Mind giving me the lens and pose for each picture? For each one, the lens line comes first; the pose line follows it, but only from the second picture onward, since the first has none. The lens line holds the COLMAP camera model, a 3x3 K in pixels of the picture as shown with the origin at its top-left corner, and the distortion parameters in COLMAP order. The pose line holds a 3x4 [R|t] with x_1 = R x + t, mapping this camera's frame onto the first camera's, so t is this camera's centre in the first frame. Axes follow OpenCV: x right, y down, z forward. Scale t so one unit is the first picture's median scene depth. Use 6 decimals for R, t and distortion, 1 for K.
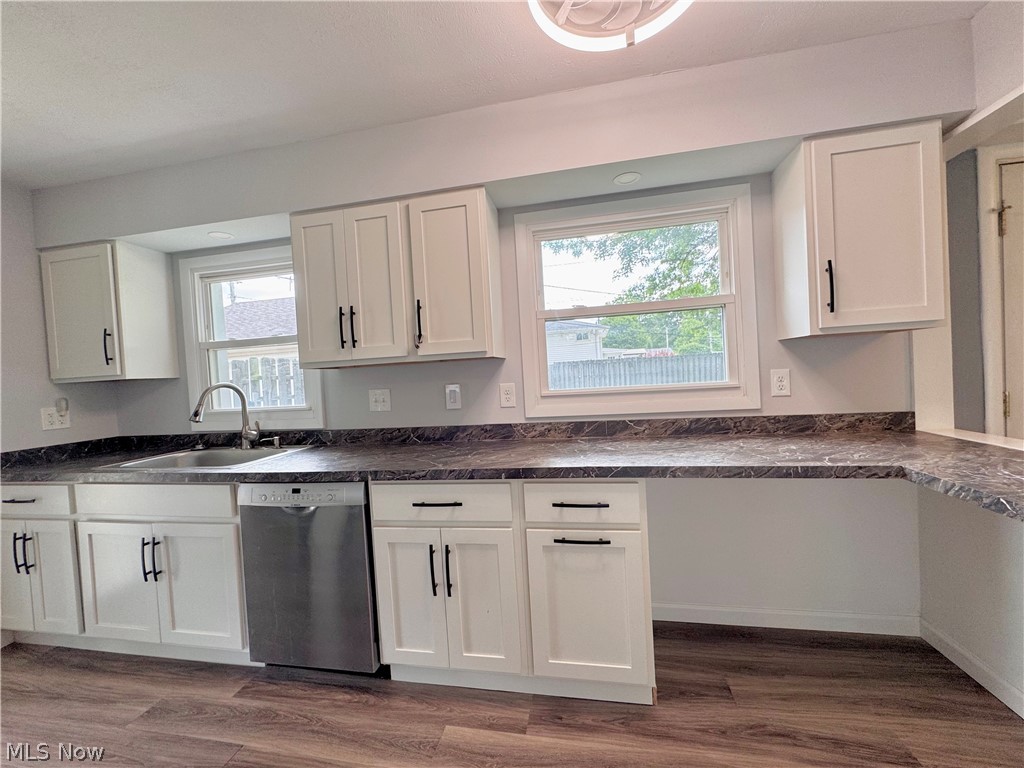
lens RADIAL K [[407.6, 0, 511.7], [0, 407.6, 382.5], [0, 0, 1]] dist [-0.003514, 0.000326]
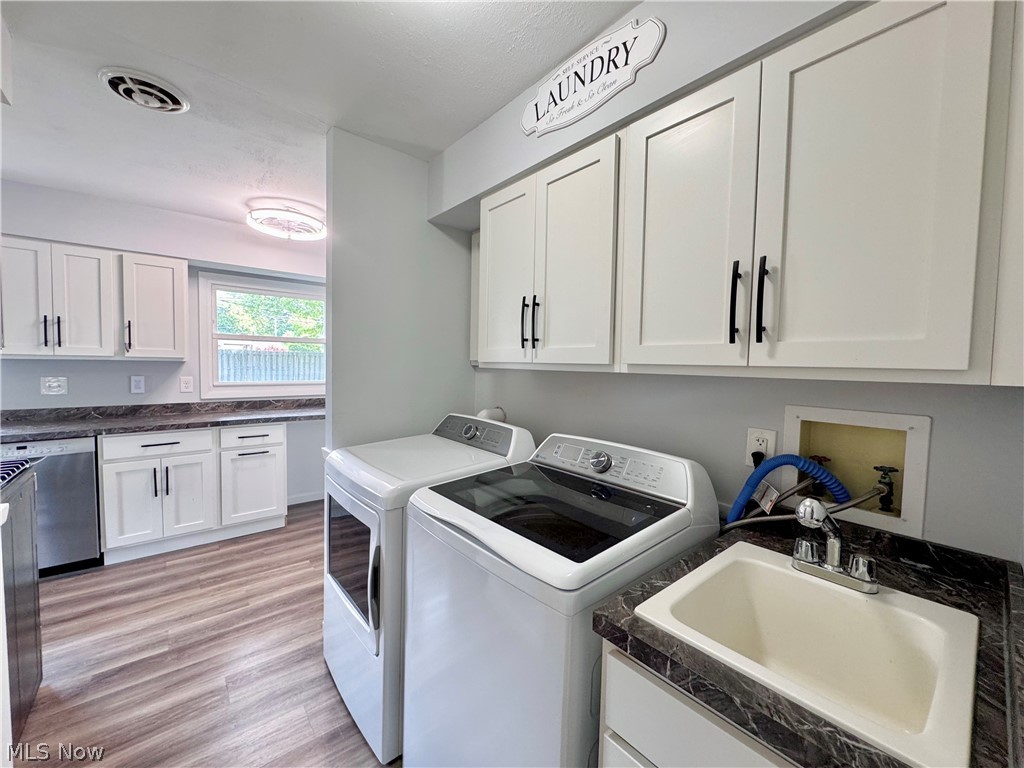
lens RADIAL K [[407.6, 0, 511.7], [0, 407.6, 383.6], [0, 0, 1]] dist [-0.003514, 0.000326]
pose [[0.624573, 0.029483, 0.780409, -0.513213], [-0.038450, 0.999236, -0.006979, -0.010481], [-0.780019, -0.025648, 0.625230, -1.075564]]
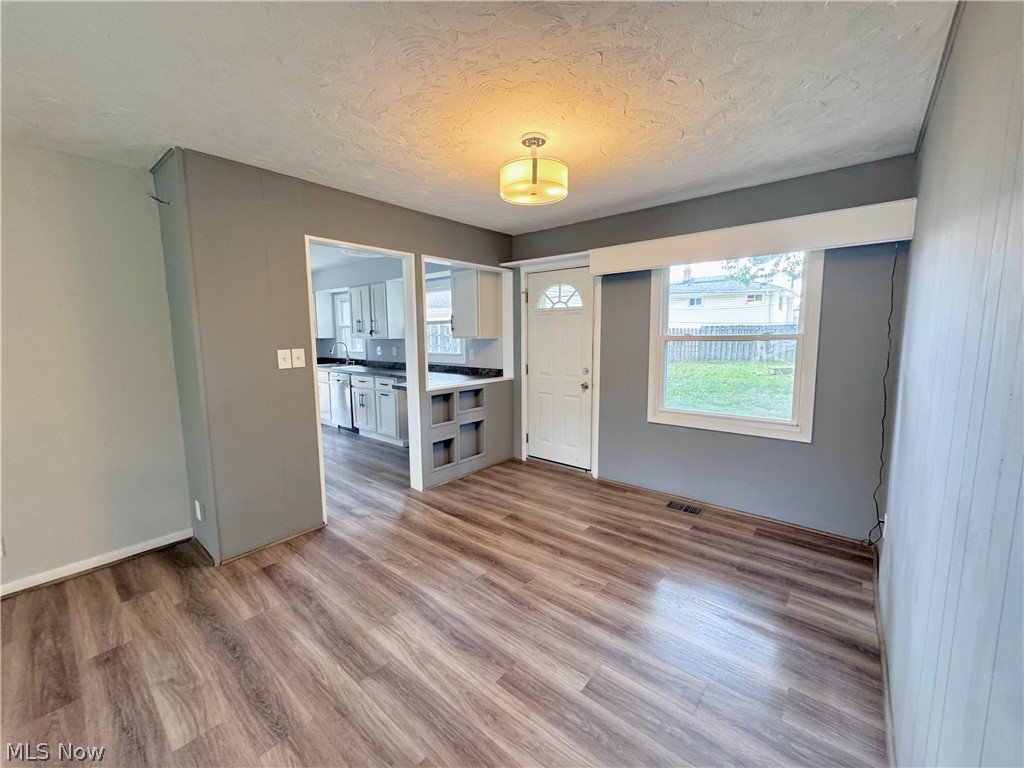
lens RADIAL K [[407.6, 0, 515.6], [0, 407.6, 383.9], [0, 0, 1]] dist [-0.003514, 0.000326]
pose [[0.874301, 0.107472, -0.473336, 2.199544], [-0.052870, 0.990463, 0.127230, -0.163713], [0.482495, -0.086213, 0.871645, -1.177937]]
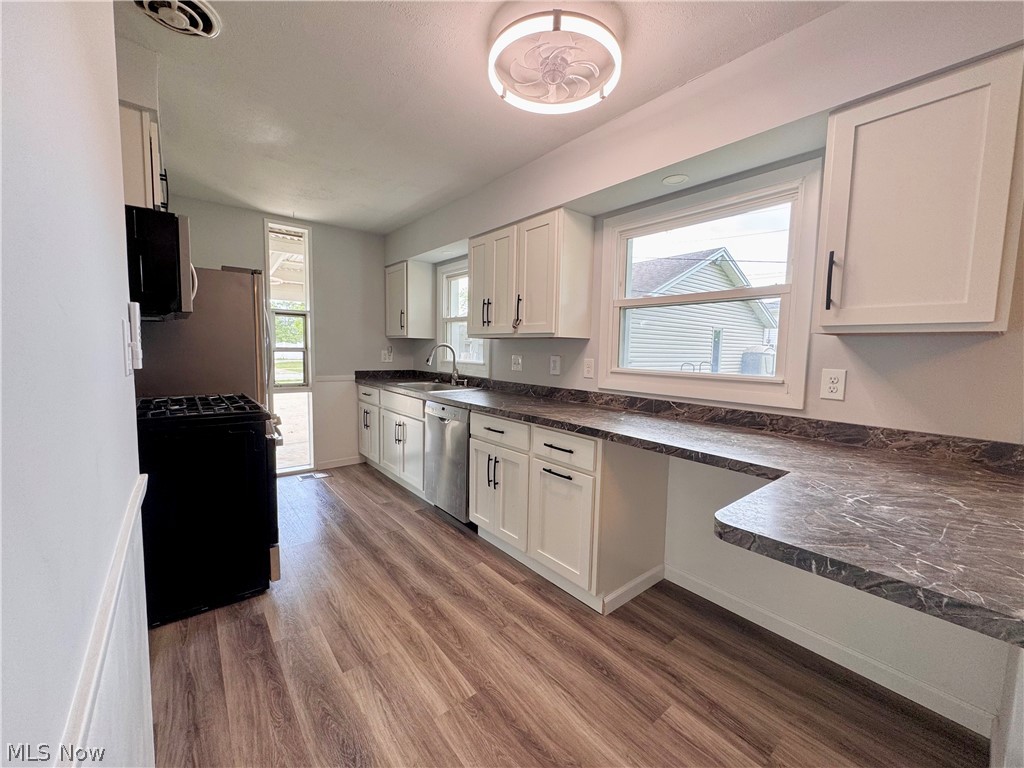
lens RADIAL K [[407.6, 0, 514.0], [0, 407.6, 381.6], [0, 0, 1]] dist [-0.003514, 0.000326]
pose [[0.767843, 0.123930, -0.628536, 0.696639], [-0.077694, 0.991883, 0.100658, -0.041621], [0.635909, -0.028456, 0.771239, -0.127939]]
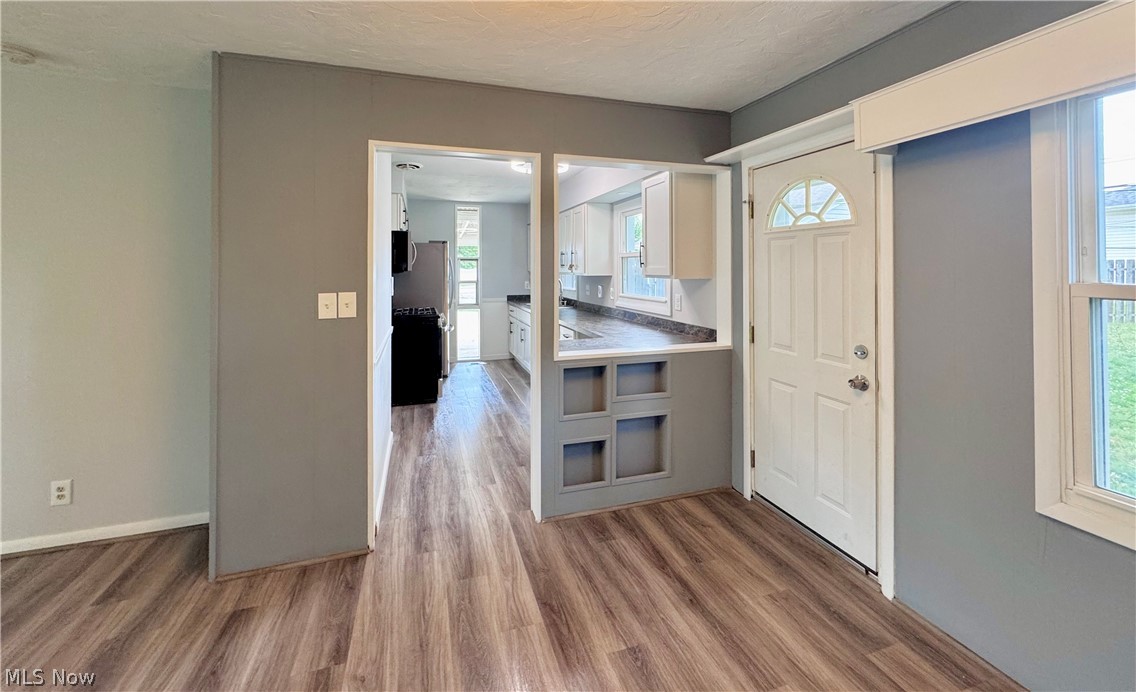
lens RADIAL K [[453.9, 0, 568.7], [0, 453.9, 265.0], [0, 0, 1]] dist [-0.003027, 0.000108]
pose [[0.484886, 0.049517, -0.873174, 2.127285], [-0.046246, 0.998451, 0.030940, -0.196795], [0.873354, 0.025379, 0.486425, -0.332589]]
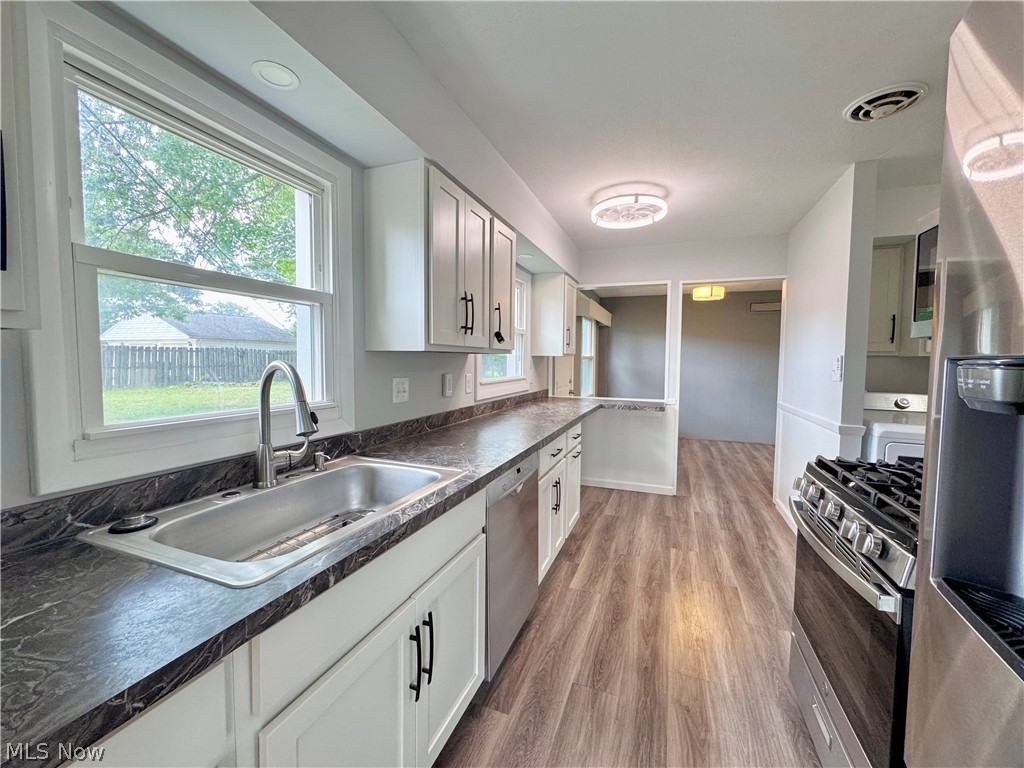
lens RADIAL K [[407.6, 0, 516.1], [0, 407.6, 382.8], [0, 0, 1]] dist [-0.003514, 0.000326]
pose [[0.174324, 0.000808, 0.984688, -1.403195], [0.003107, 0.999994, -0.001371, 0.036675], [-0.984683, 0.003298, 0.174321, 0.735789]]
